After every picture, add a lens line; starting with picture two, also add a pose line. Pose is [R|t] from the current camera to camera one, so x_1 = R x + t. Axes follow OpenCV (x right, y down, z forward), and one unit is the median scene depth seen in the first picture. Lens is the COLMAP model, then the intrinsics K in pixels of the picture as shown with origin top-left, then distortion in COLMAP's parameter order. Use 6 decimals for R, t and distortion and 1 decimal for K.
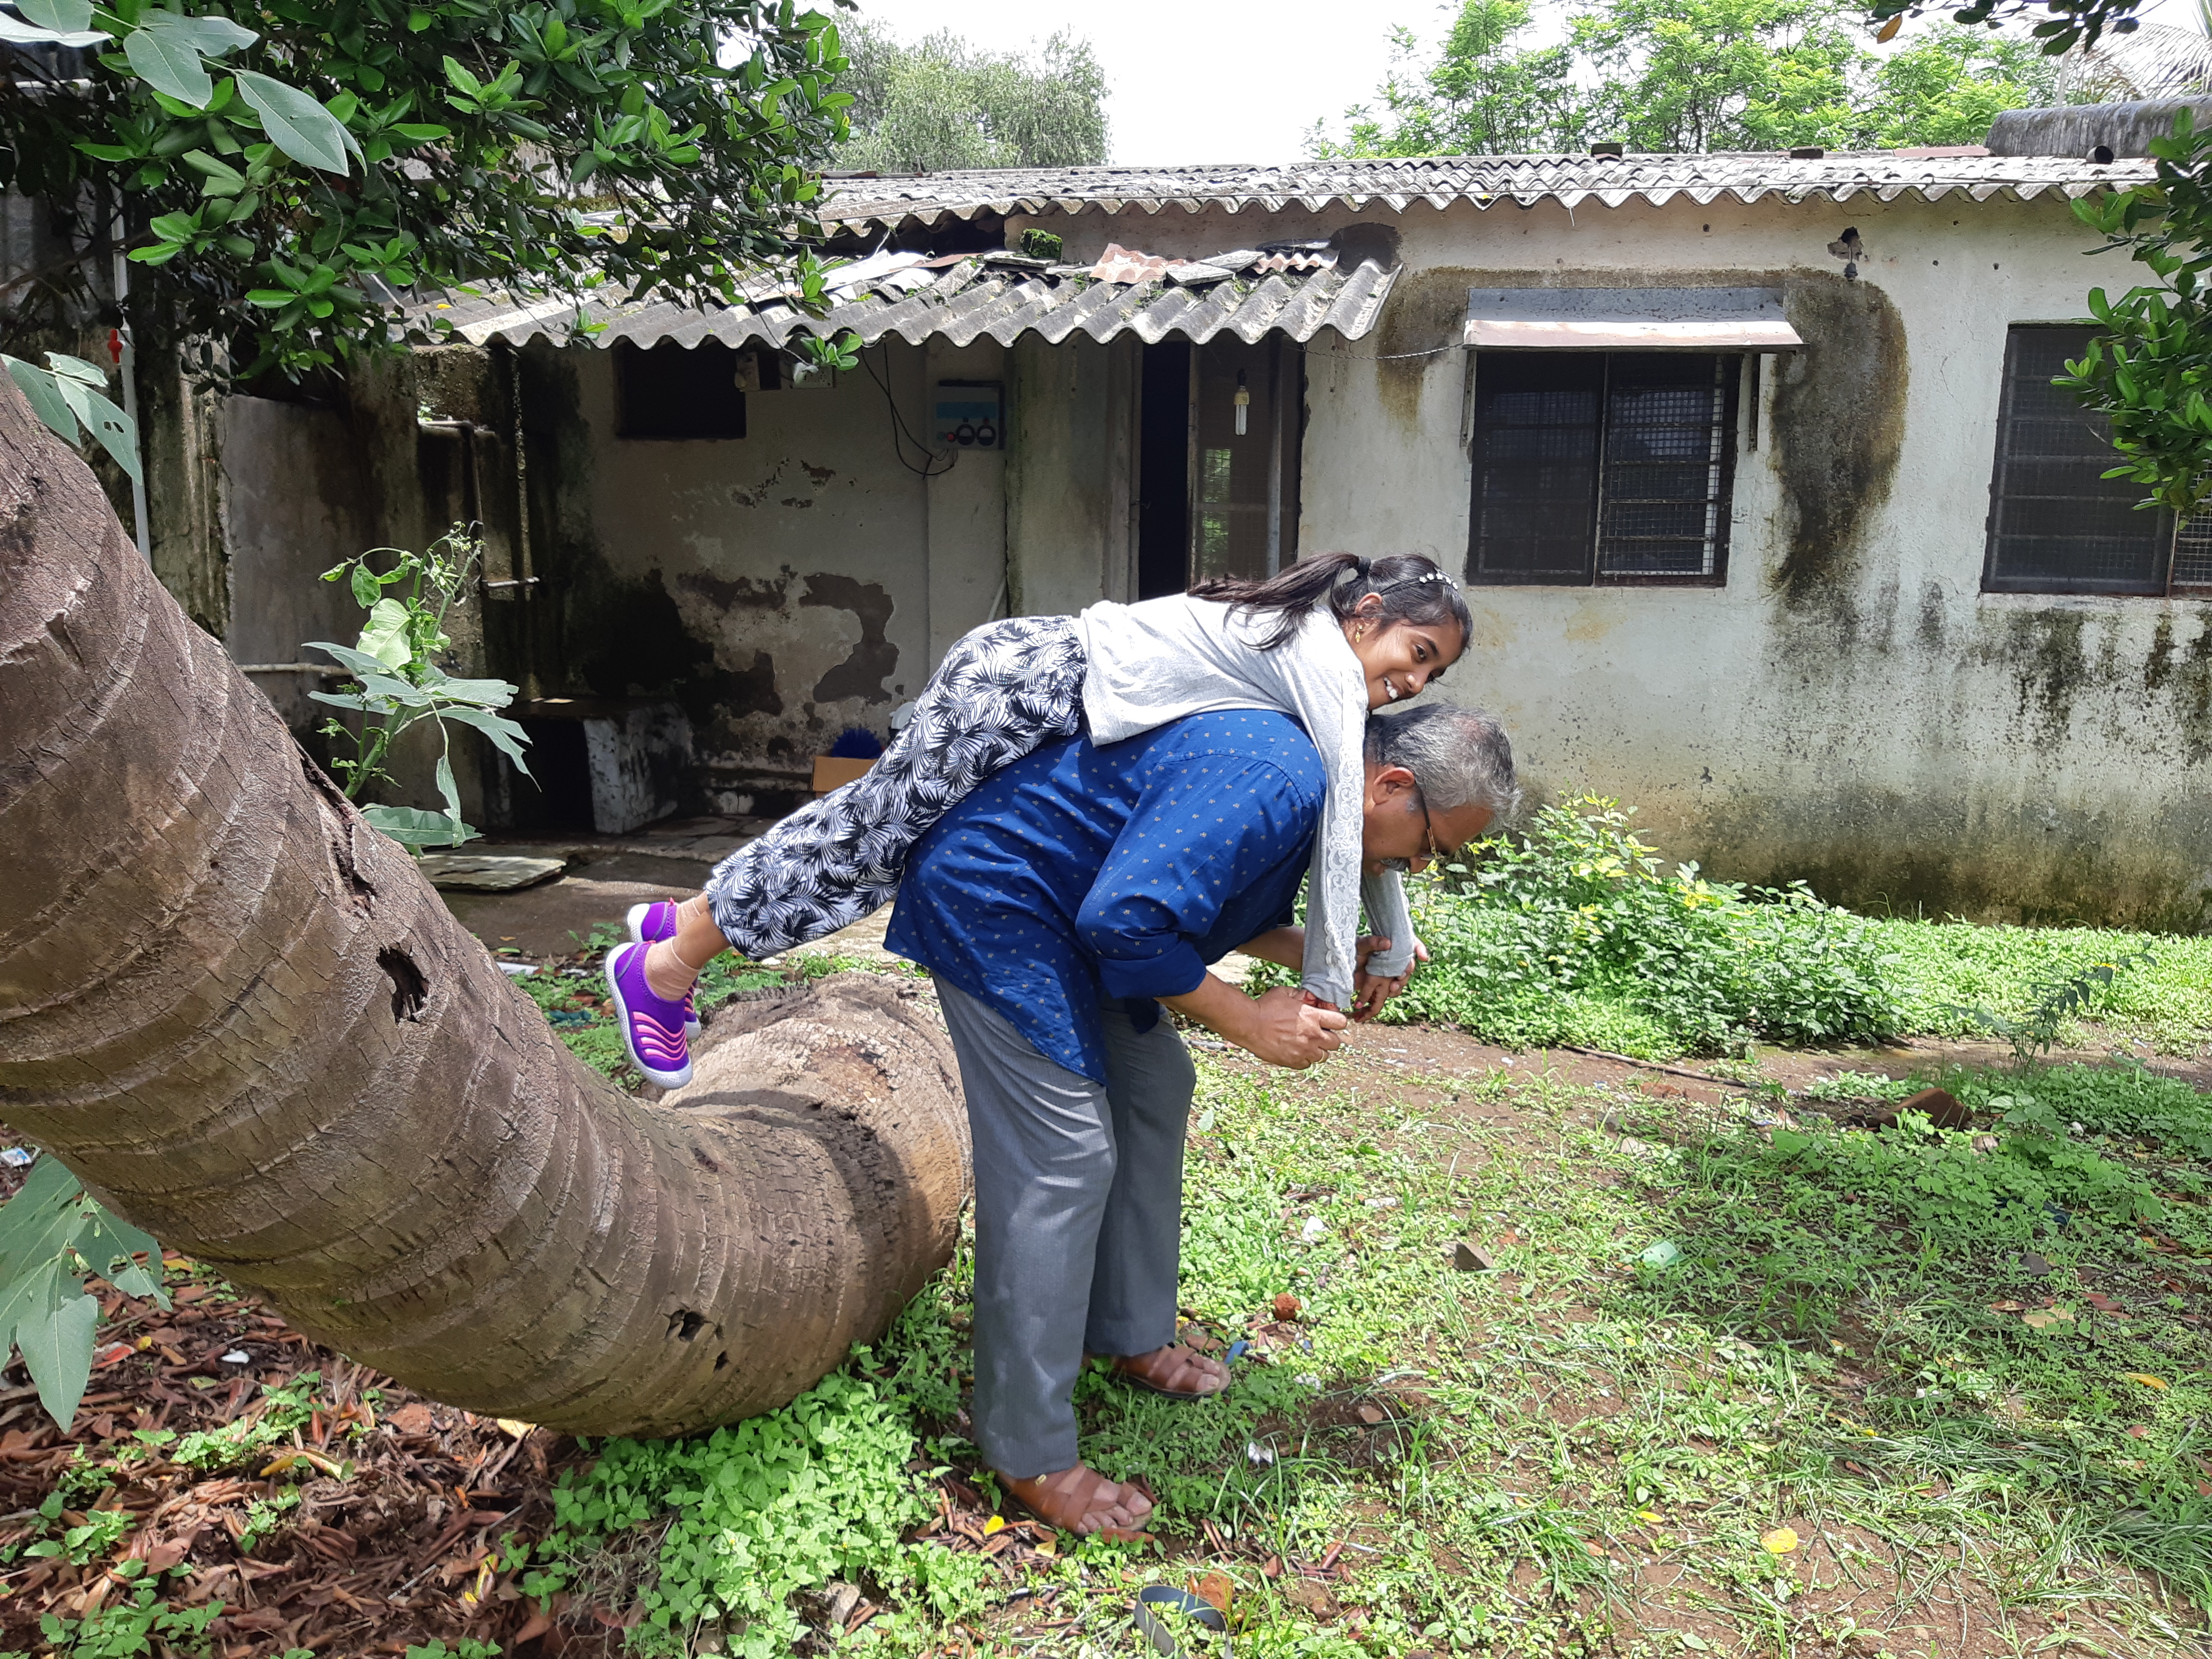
lens RADIAL K [[1685.4, 0, 1106.0], [0, 1685.4, 829.5], [0, 0, 1]] dist [0.052189, -0.001924]
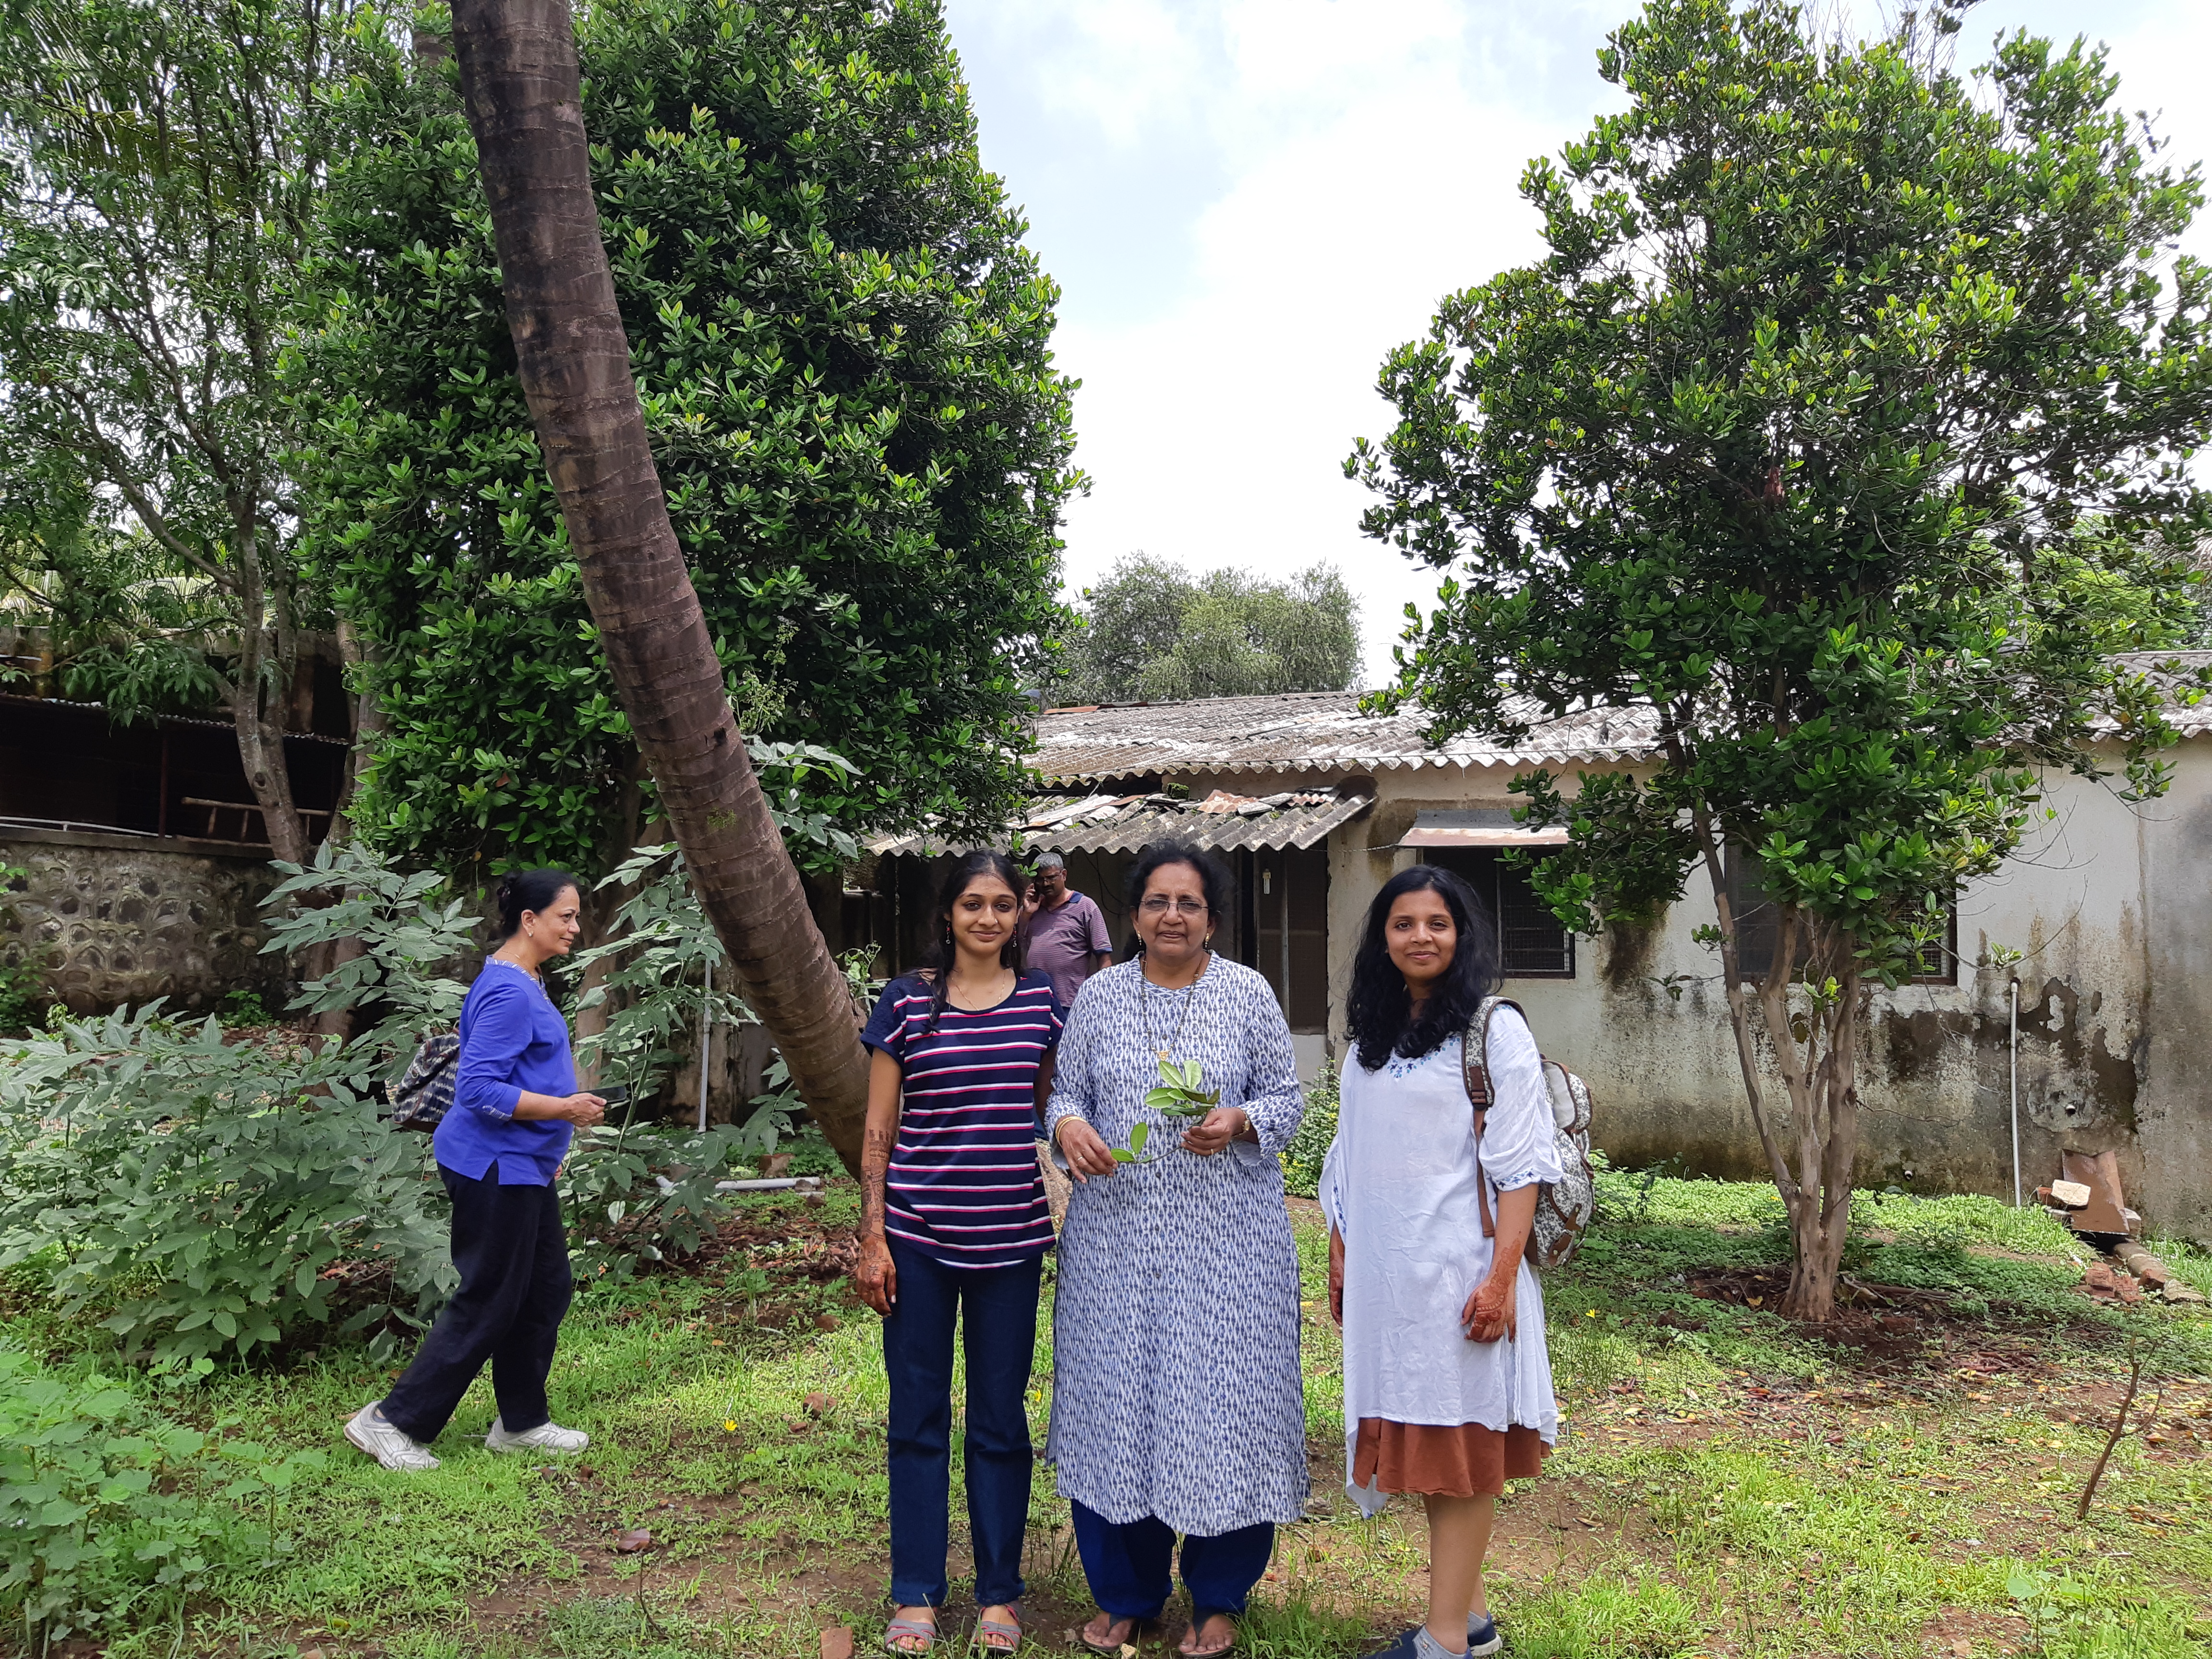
lens RADIAL K [[1685.4, 0, 1106.0], [0, 1685.4, 829.5], [0, 0, 1]] dist [0.052189, -0.001924]
pose [[0.979075, -0.021387, -0.202372, 0.255008], [-0.029217, 0.969386, -0.243798, 0.136773], [0.201391, 0.244610, 0.948477, -0.720950]]
